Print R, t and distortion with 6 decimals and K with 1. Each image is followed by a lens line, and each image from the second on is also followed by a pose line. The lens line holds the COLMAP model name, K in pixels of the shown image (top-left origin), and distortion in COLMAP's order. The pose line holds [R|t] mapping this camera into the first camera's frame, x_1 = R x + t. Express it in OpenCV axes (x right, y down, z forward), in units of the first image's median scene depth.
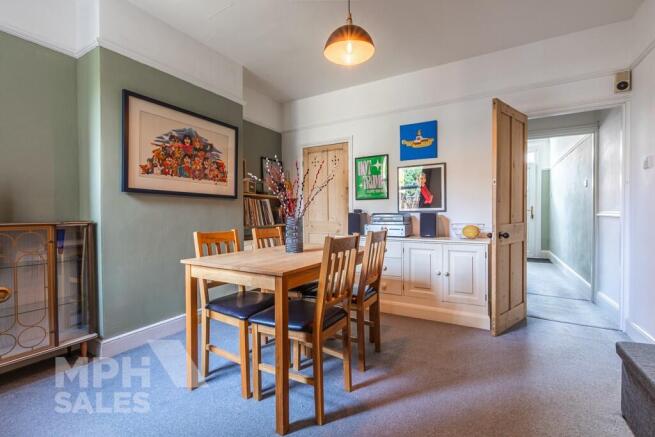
lens RADIAL K [[290.9, 0, 332.1], [0, 290.9, 216.5], [0, 0, 1]] dist [0.002029, 0.000071]
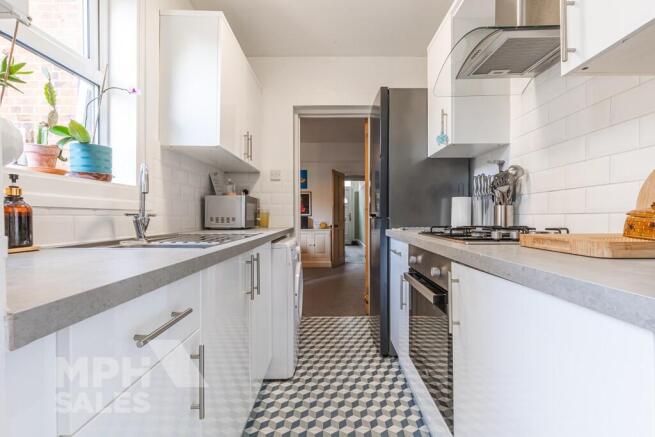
lens RADIAL K [[290.9, 0, 332.1], [0, 290.9, 216.5], [0, 0, 1]] dist [0.002029, 0.000071]
pose [[0.863262, 0.005412, 0.504727, -0.392994], [0.000292, 0.999937, -0.011221, 0.007753], [-0.504756, 0.009834, 0.863206, -0.635325]]
